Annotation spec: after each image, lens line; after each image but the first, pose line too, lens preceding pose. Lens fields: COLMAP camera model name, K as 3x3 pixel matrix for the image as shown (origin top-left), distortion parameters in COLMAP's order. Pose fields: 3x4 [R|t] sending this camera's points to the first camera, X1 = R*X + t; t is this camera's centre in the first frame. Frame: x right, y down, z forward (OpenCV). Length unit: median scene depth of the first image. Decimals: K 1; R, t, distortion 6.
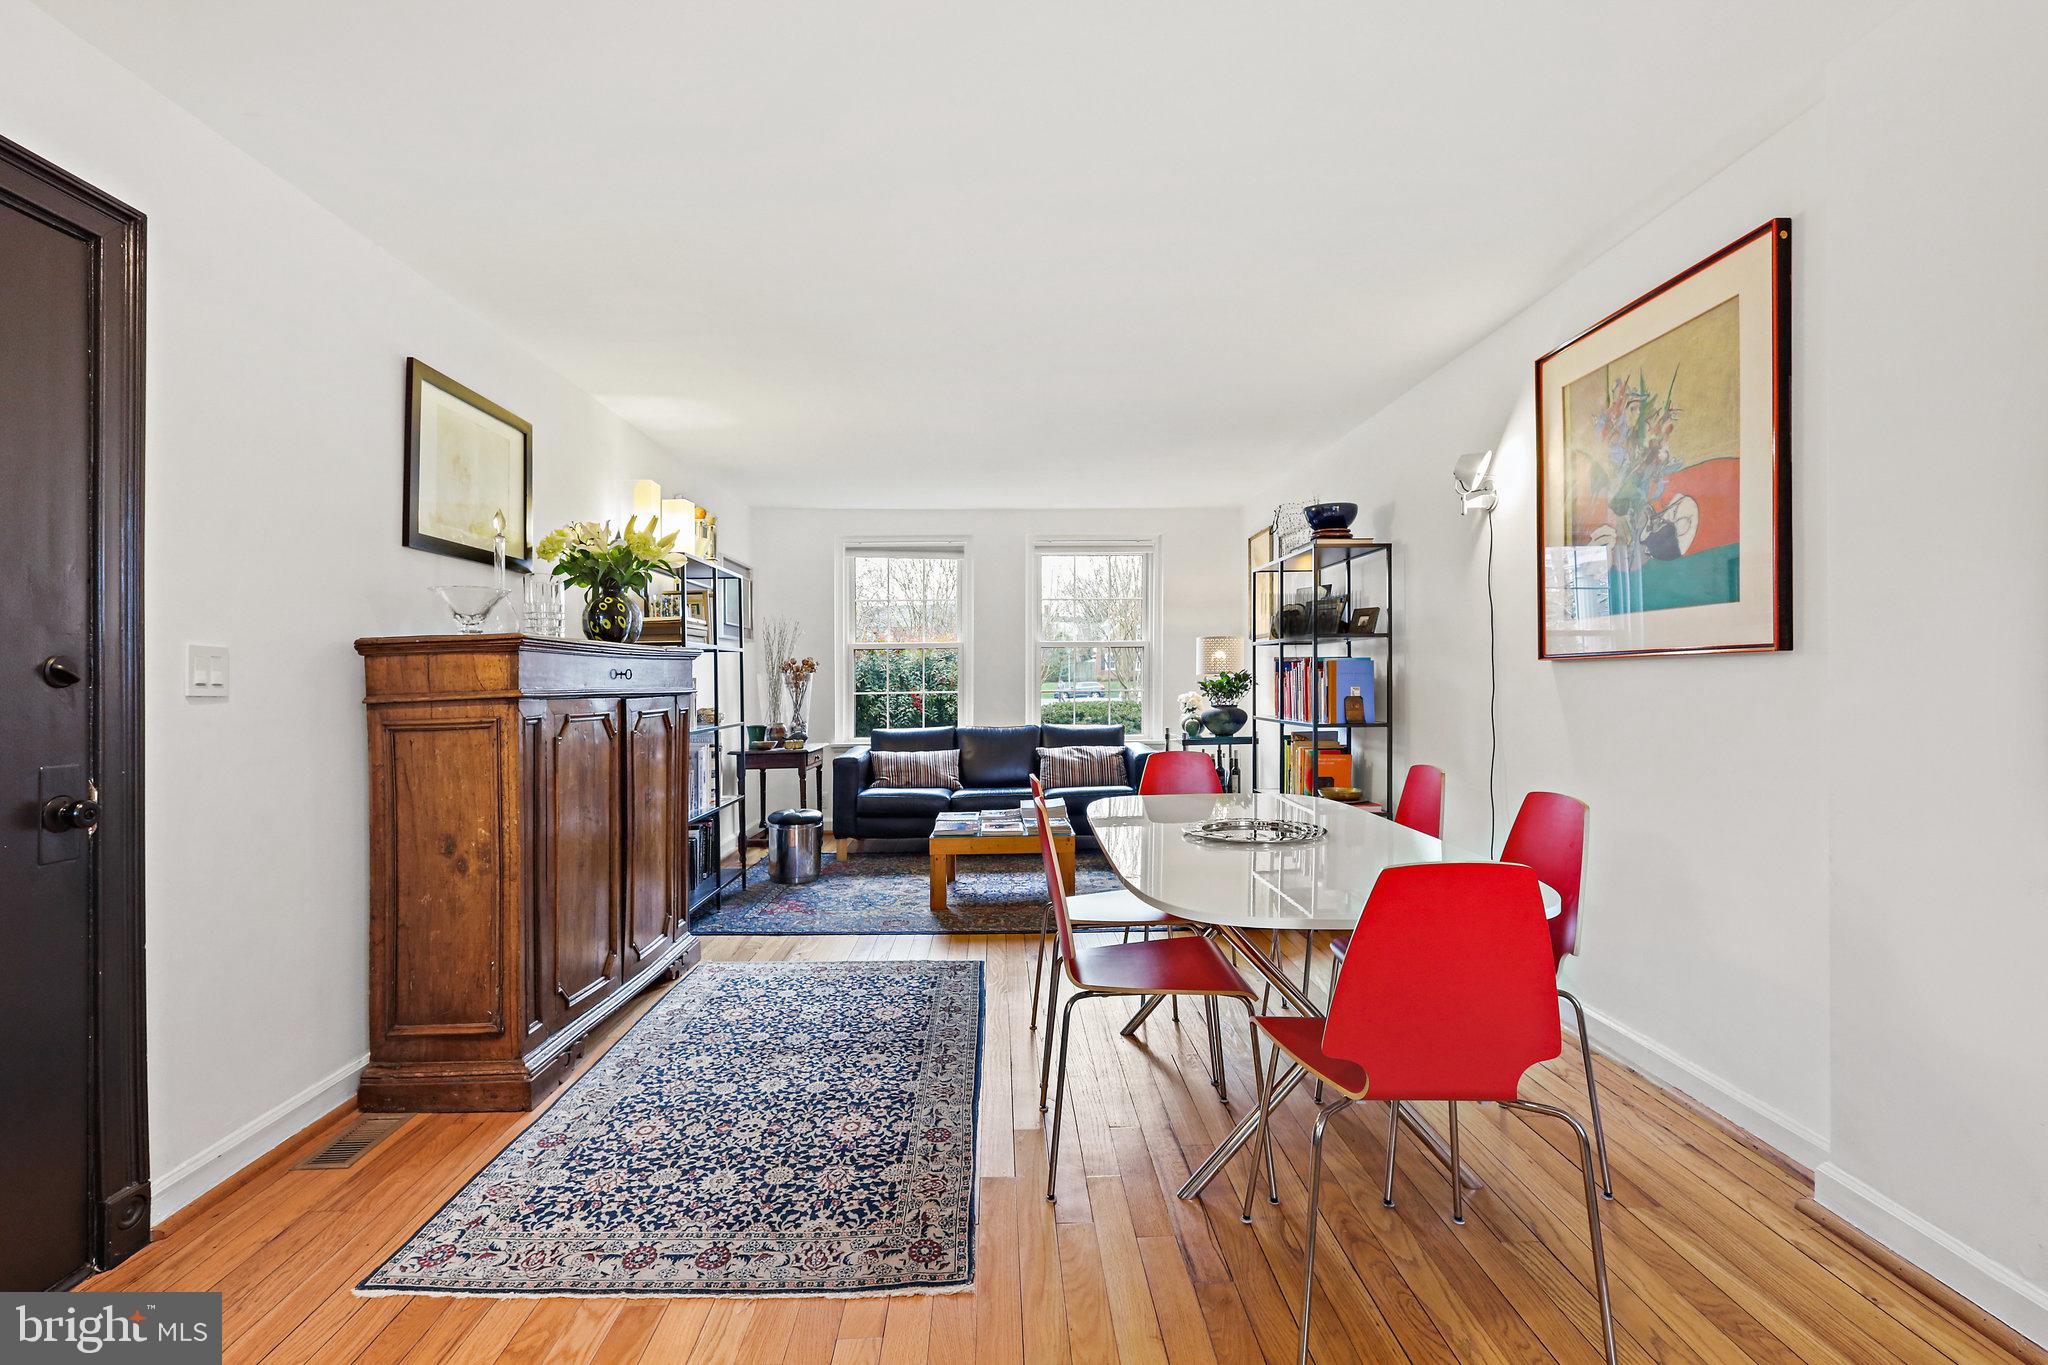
lens RADIAL K [[957.3, 0, 1024.0], [0, 957.3, 682.5], [0, 0, 1]] dist [-0.000396, 0.001121]
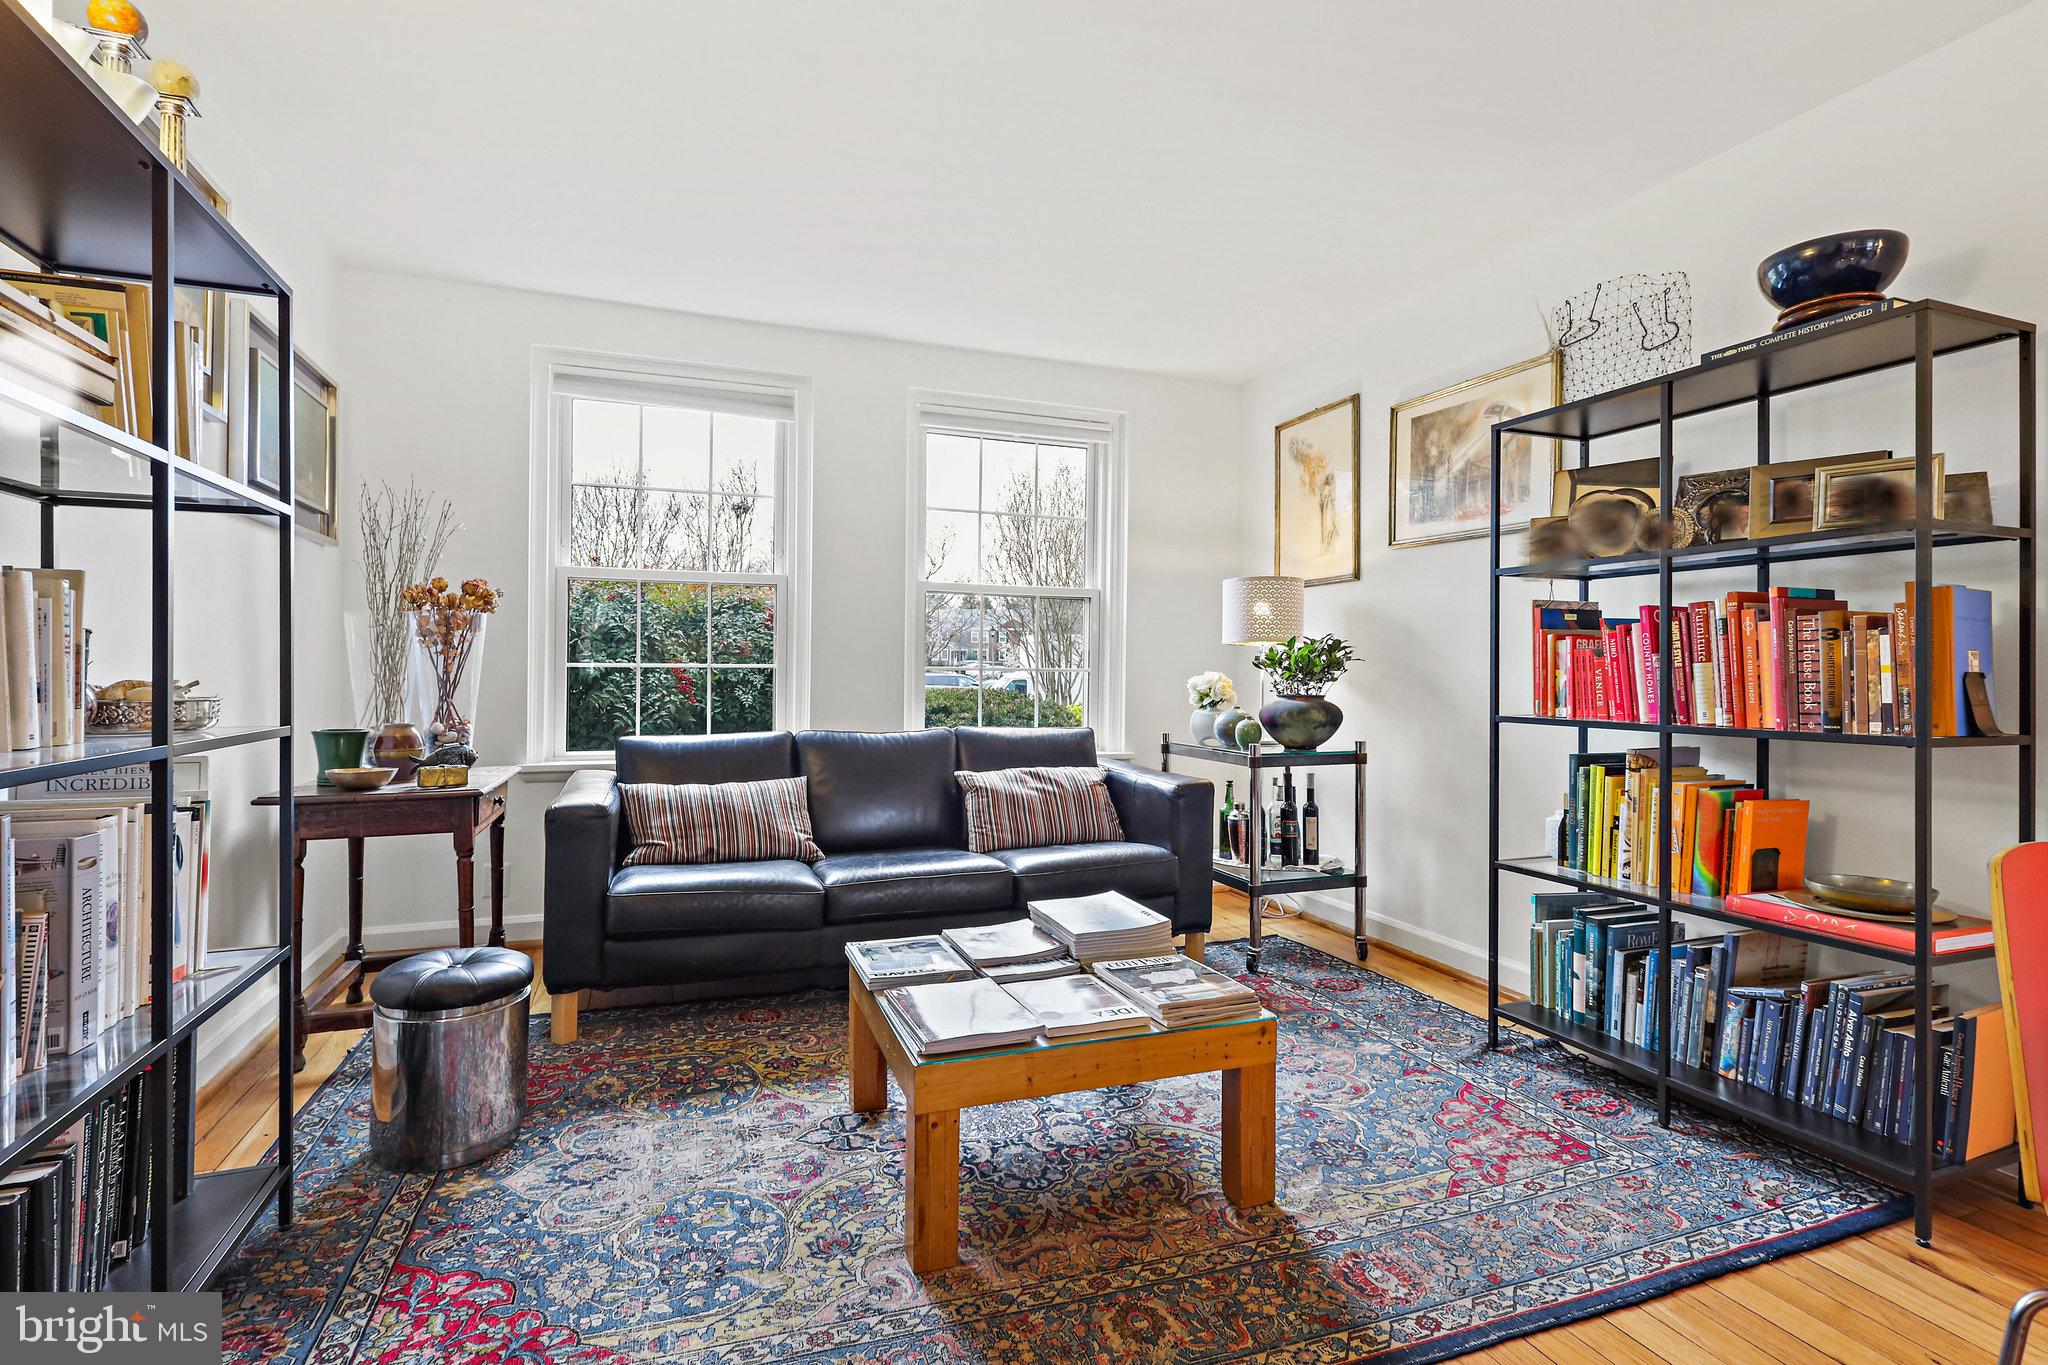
lens RADIAL K [[991.4, 0, 1024.0], [0, 991.4, 682.5], [0, 0, 1]] dist [-0.000866, 0.000024]
pose [[0.946313, 0.017133, 0.322796, -0.133042], [-0.019270, 0.999808, 0.003426, 0.016485], [-0.322675, -0.009462, 0.946462, 0.481242]]
